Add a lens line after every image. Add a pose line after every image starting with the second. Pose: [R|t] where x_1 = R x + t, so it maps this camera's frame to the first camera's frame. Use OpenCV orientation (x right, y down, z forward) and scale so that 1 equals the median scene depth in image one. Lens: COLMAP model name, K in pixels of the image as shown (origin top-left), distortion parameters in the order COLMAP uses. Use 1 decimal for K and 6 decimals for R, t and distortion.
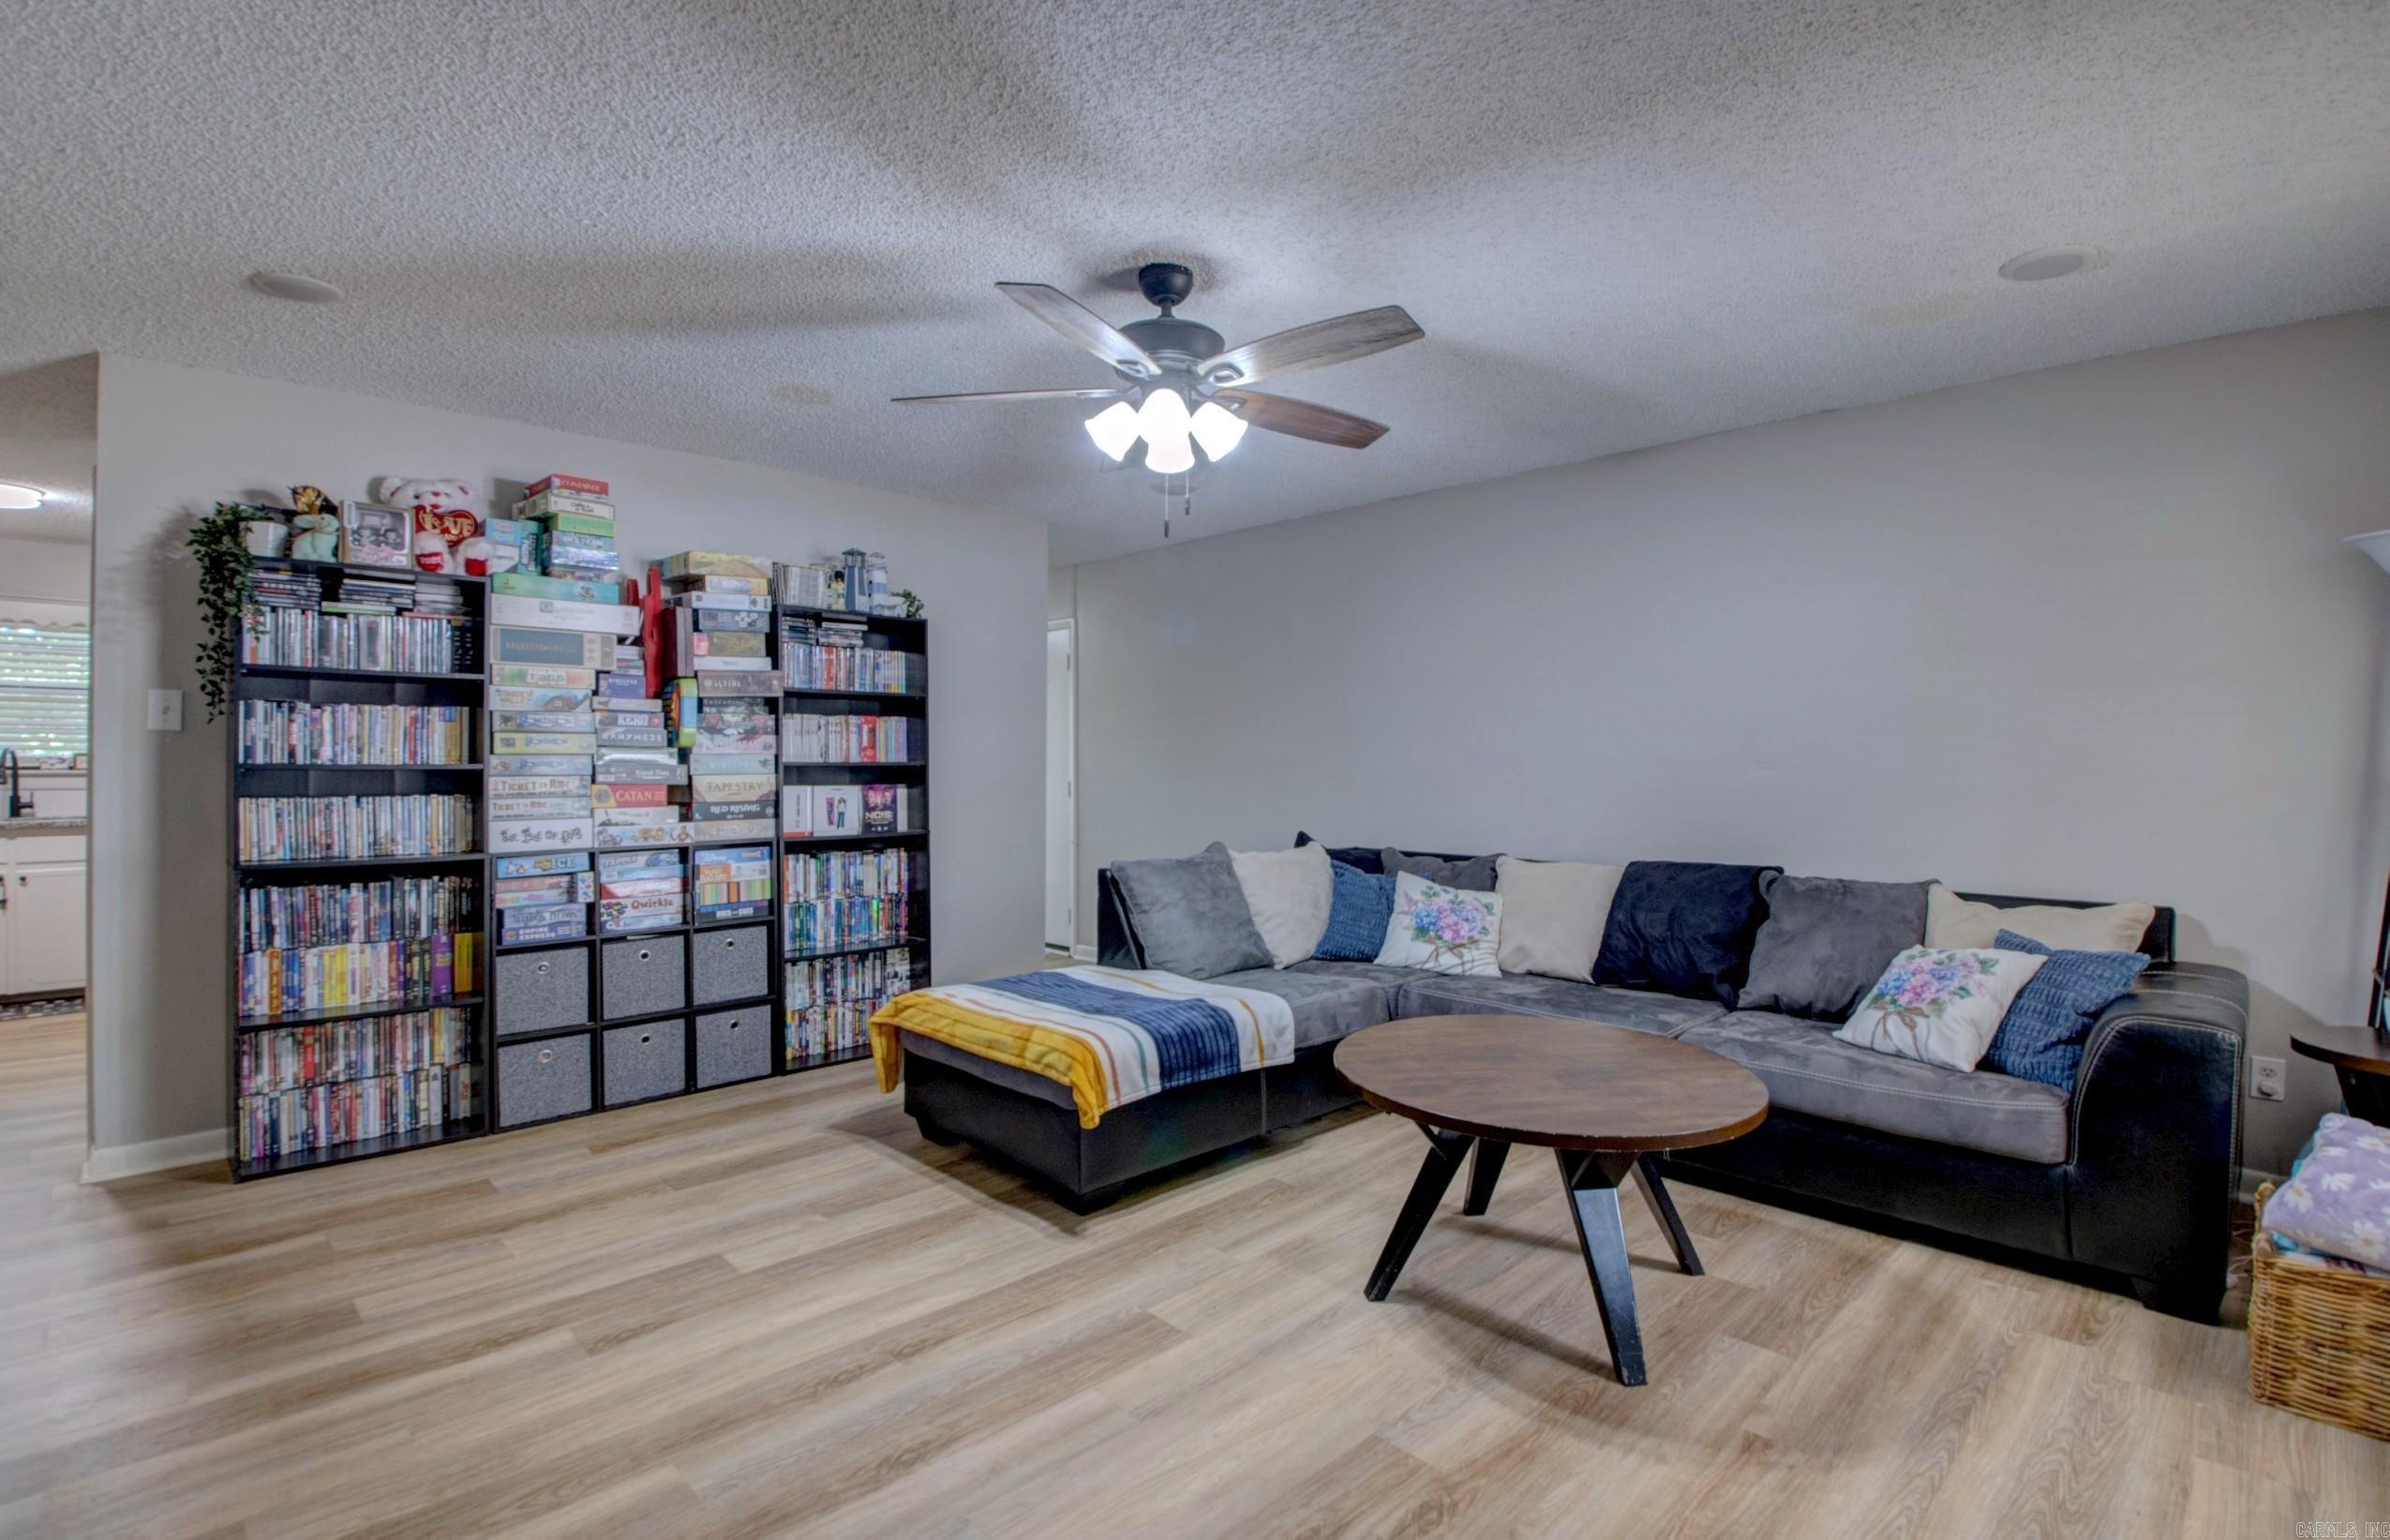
lens RADIAL K [[1132.6, 0, 1183.8], [0, 1132.6, 757.7], [0, 0, 1]] dist [0.030272, -0.034046]
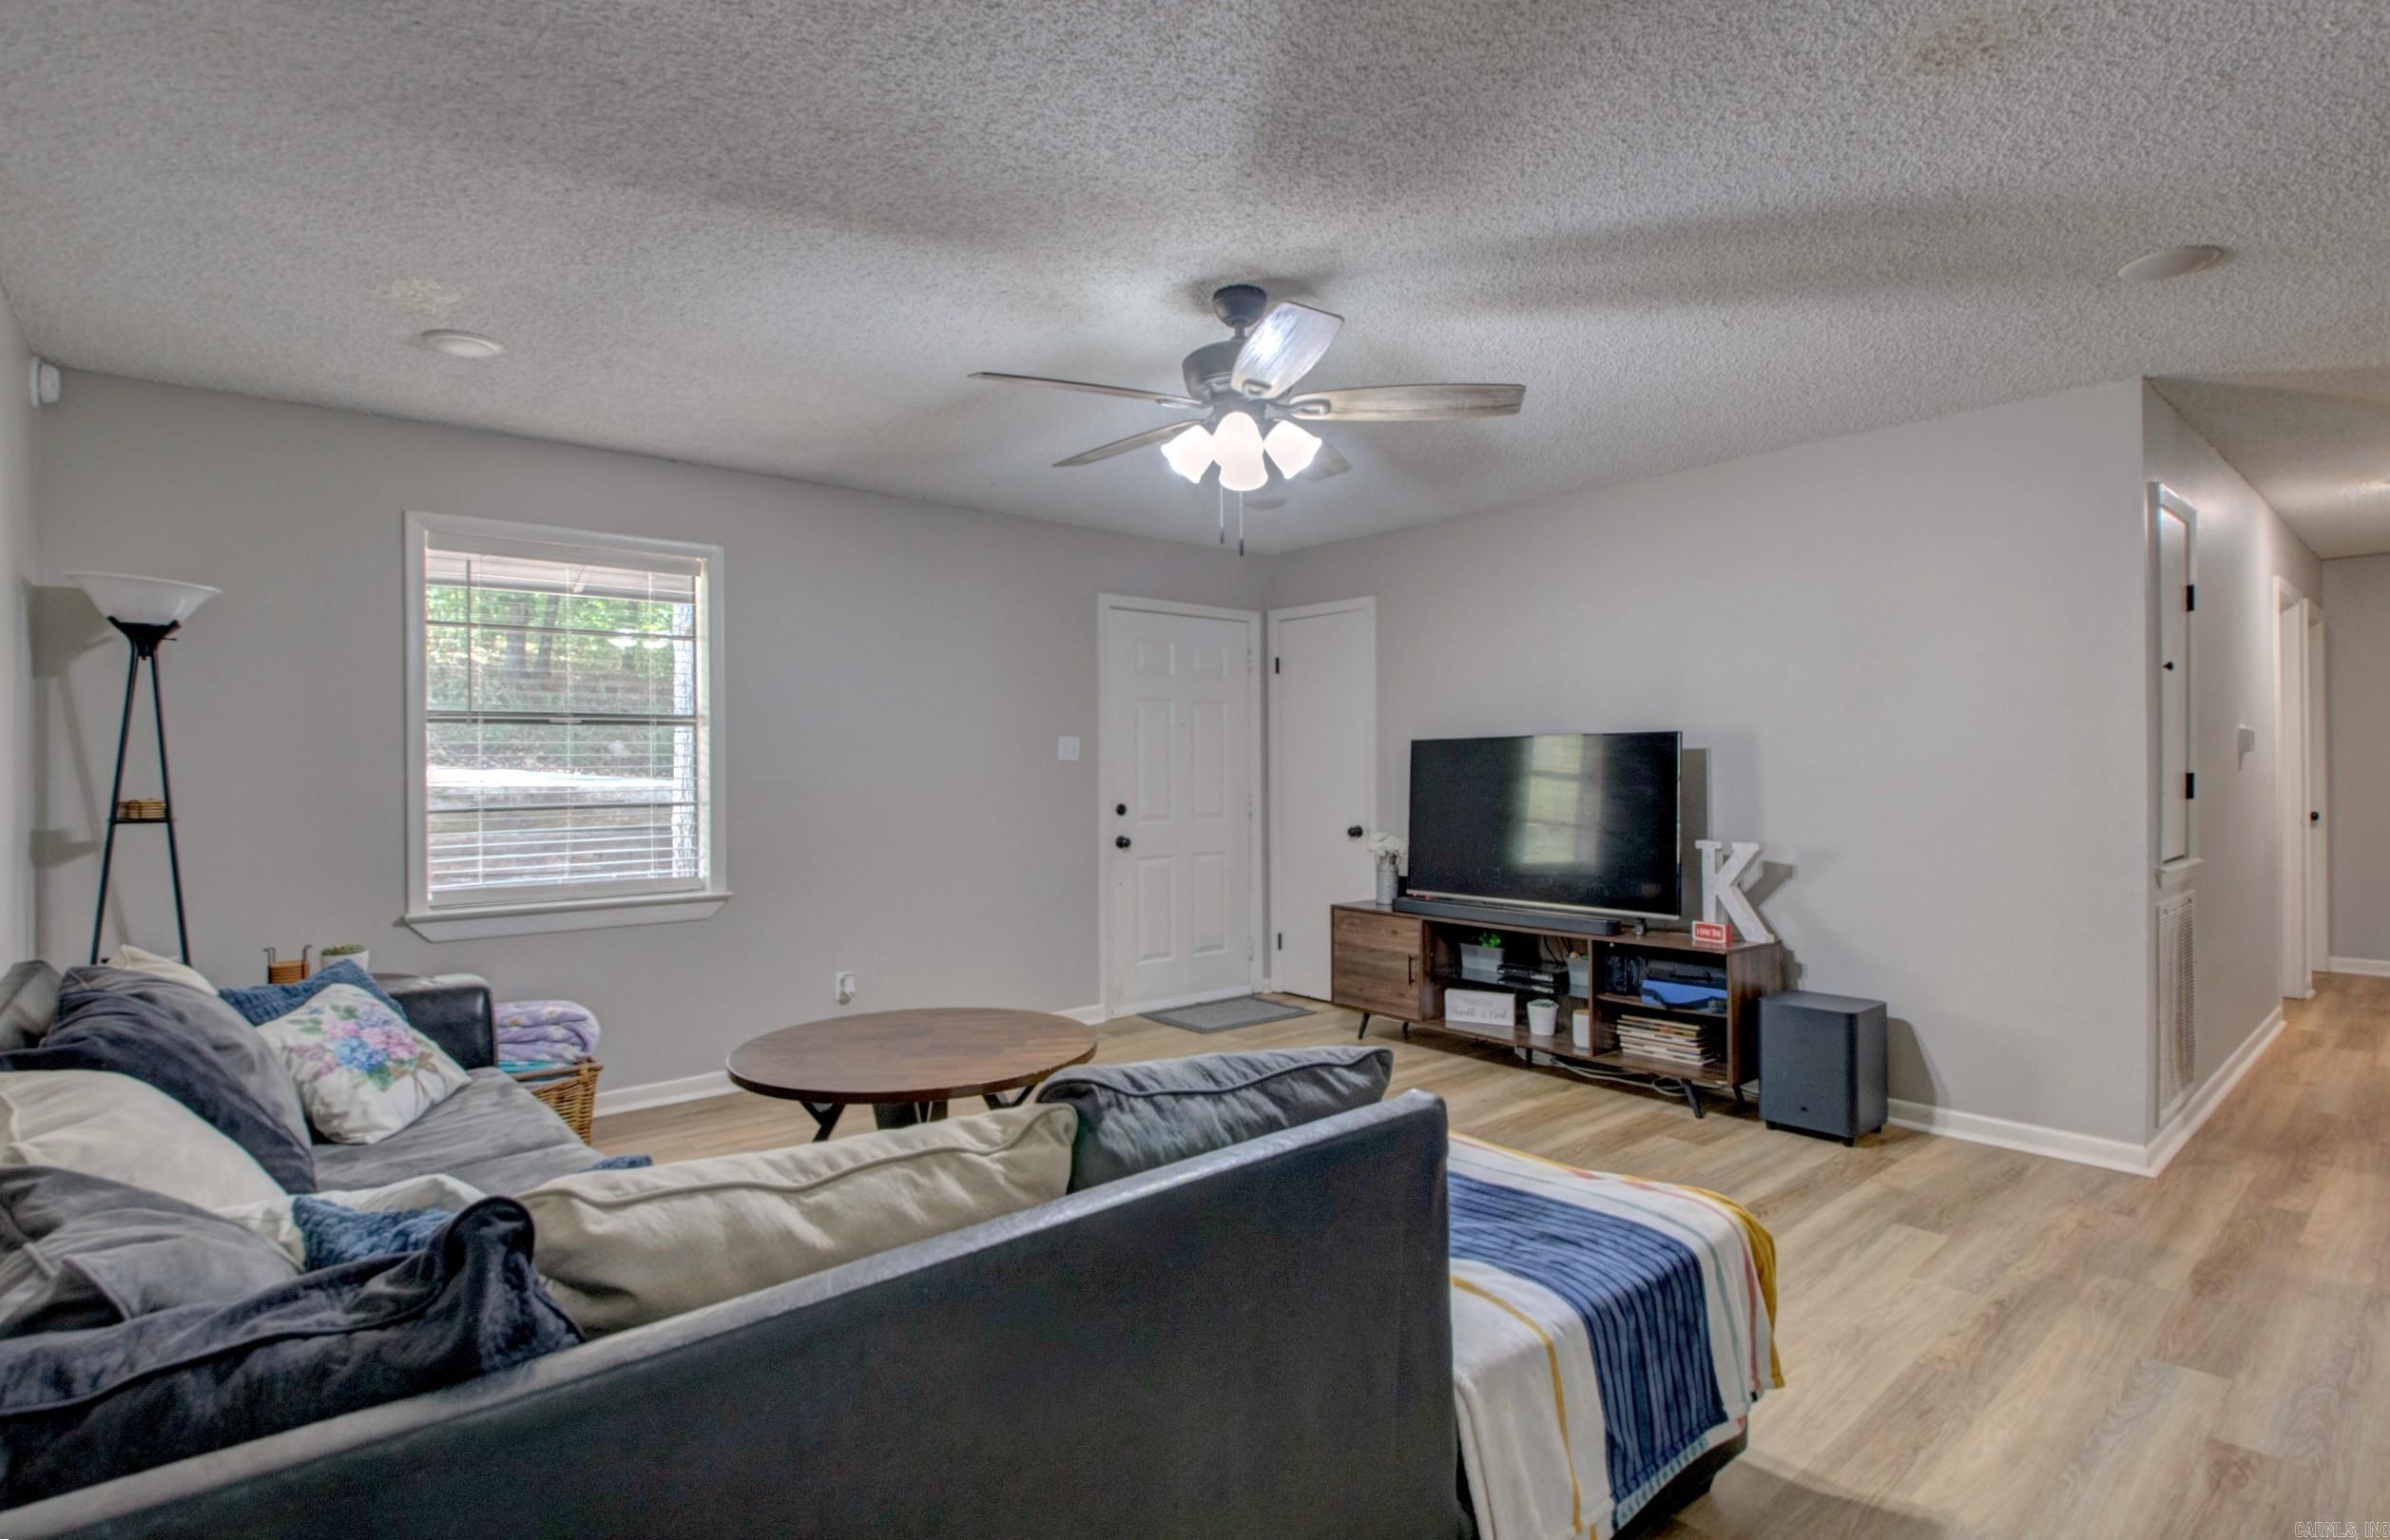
lens RADIAL K [[1132.5, 0, 1183.8], [0, 1132.5, 757.7], [0, 0, 1]] dist [0.030272, -0.034046]
pose [[-0.996426, 0.007880, 0.084104, -0.036357], [0.007028, 0.999921, -0.010424, -0.001126], [-0.084179, -0.009796, -0.996402, 1.487132]]
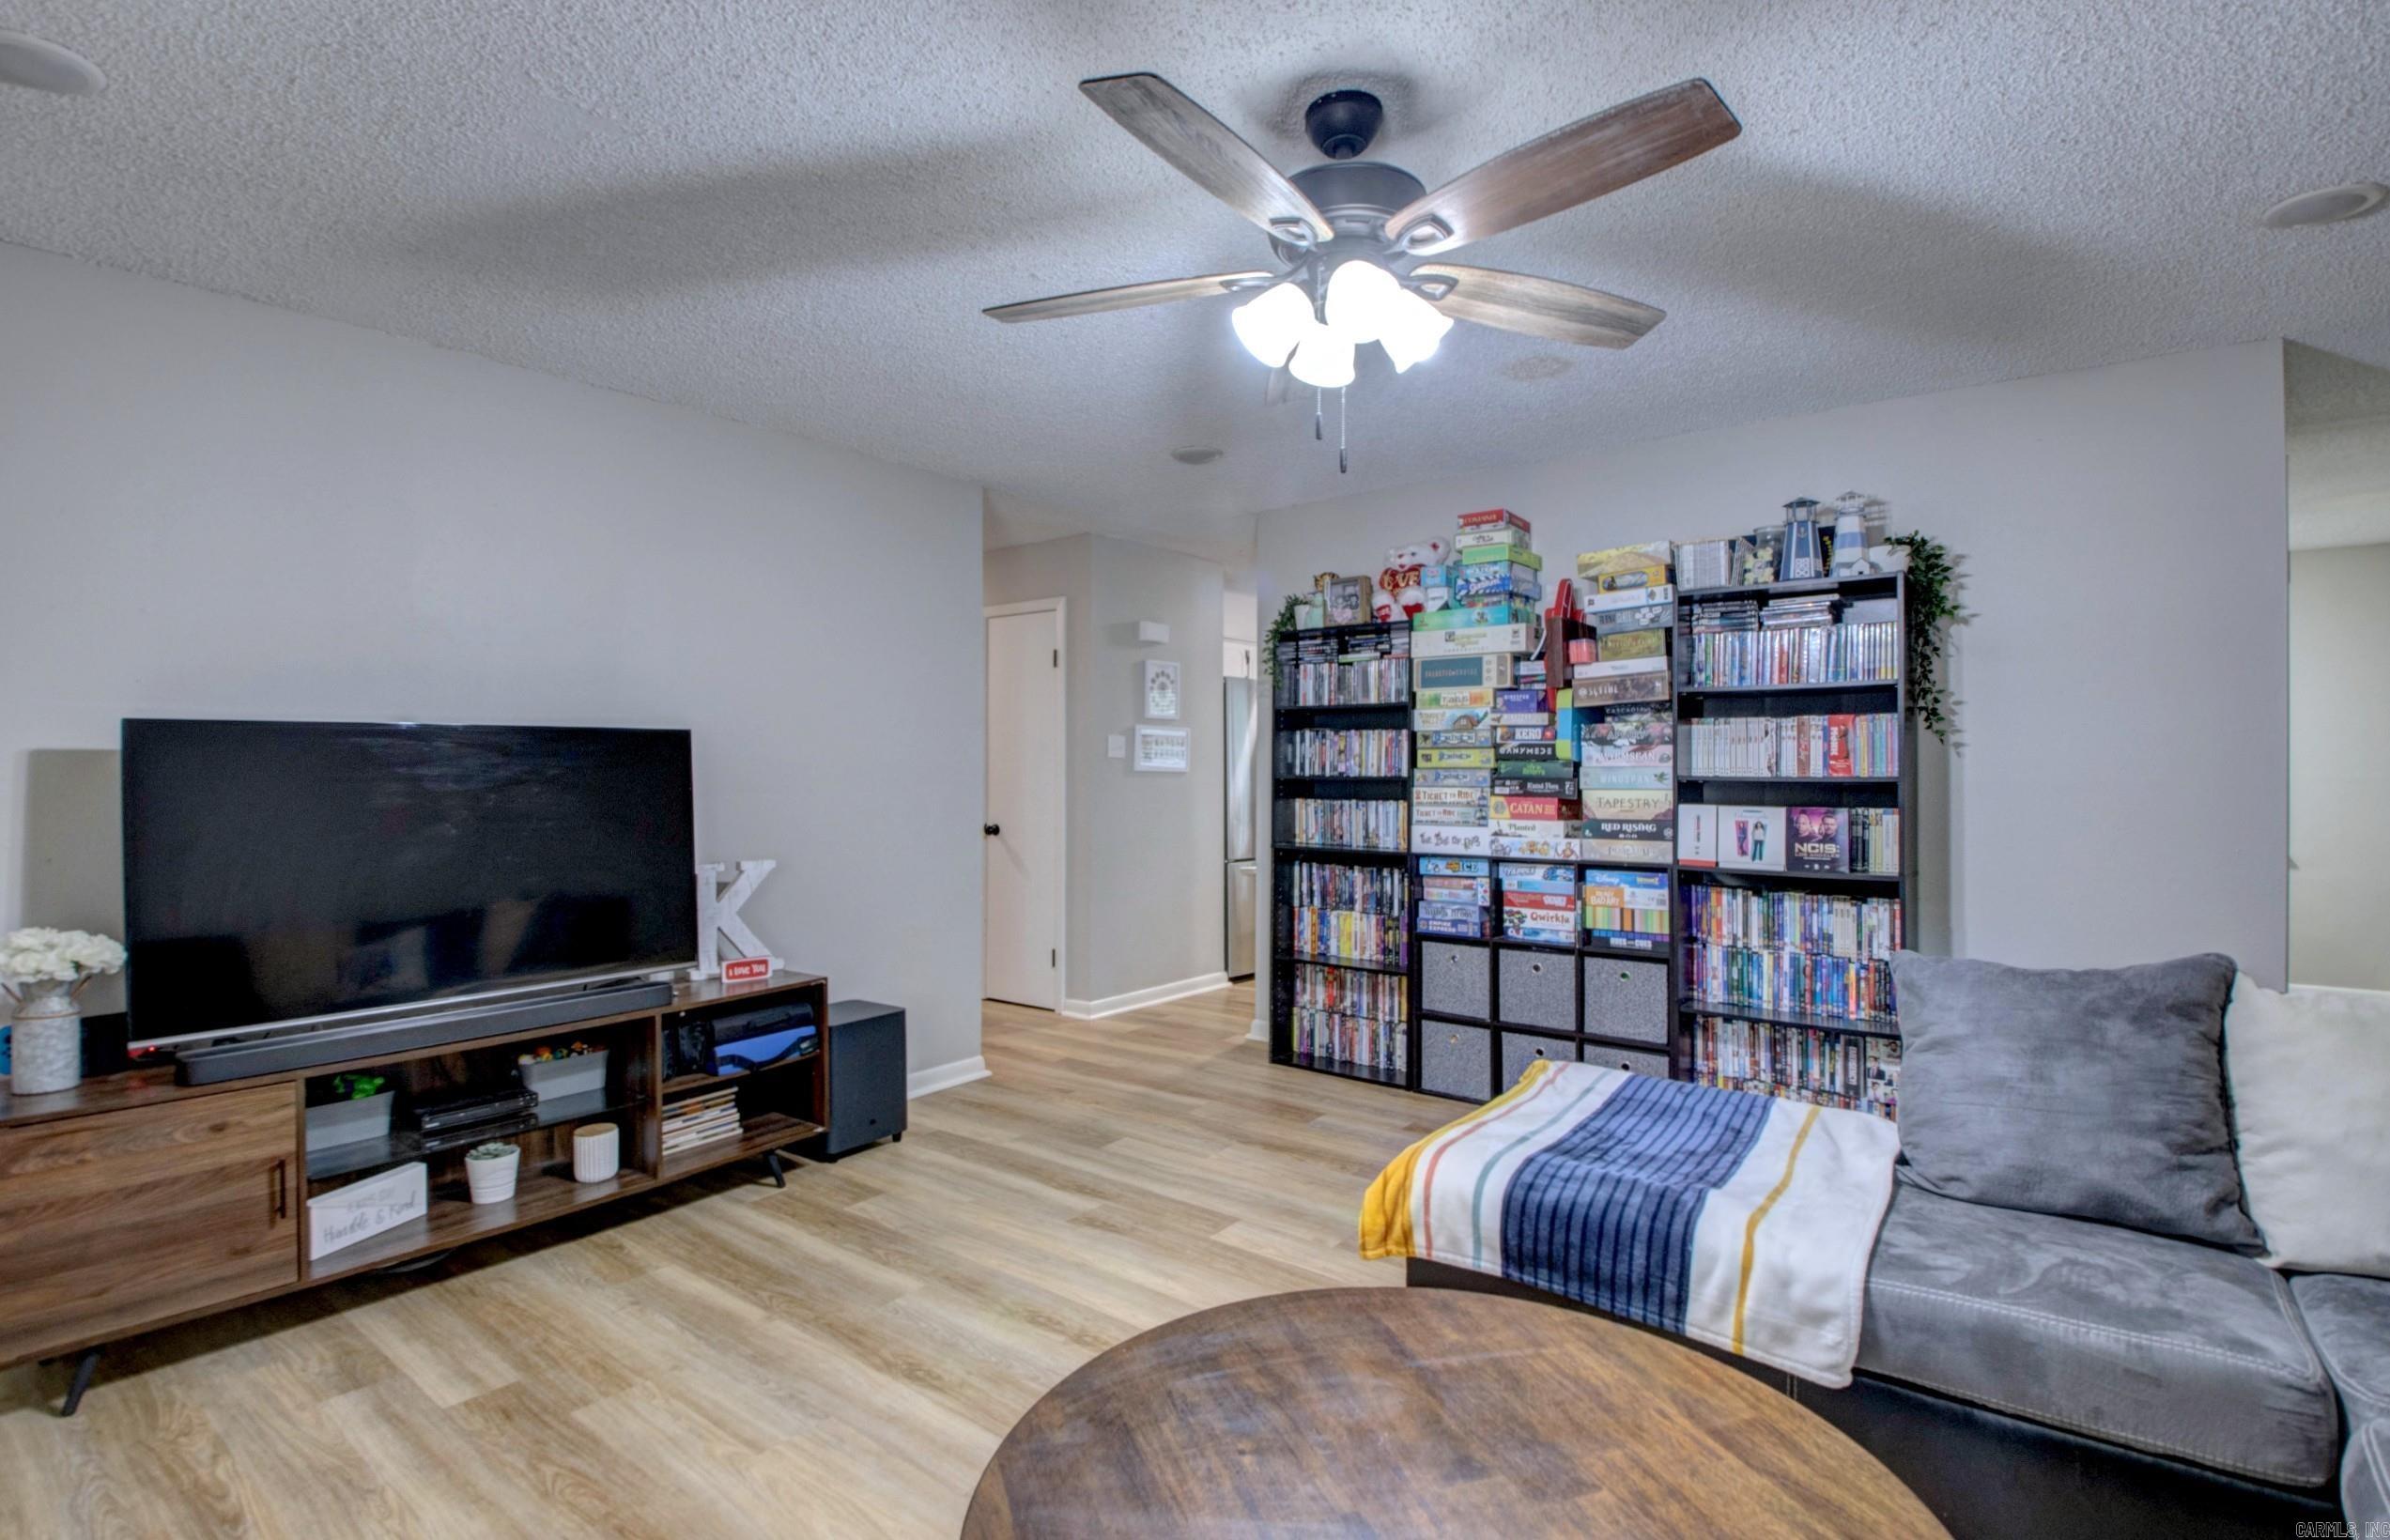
lens RADIAL K [[1132.5, 0, 1183.8], [0, 1132.5, 757.7], [0, 0, 1]] dist [0.030272, -0.034046]
pose [[0.127890, -0.008159, -0.991755, 0.509686], [0.002714, 0.999965, -0.007877, -0.004976], [0.991785, -0.001684, 0.127908, 0.596719]]
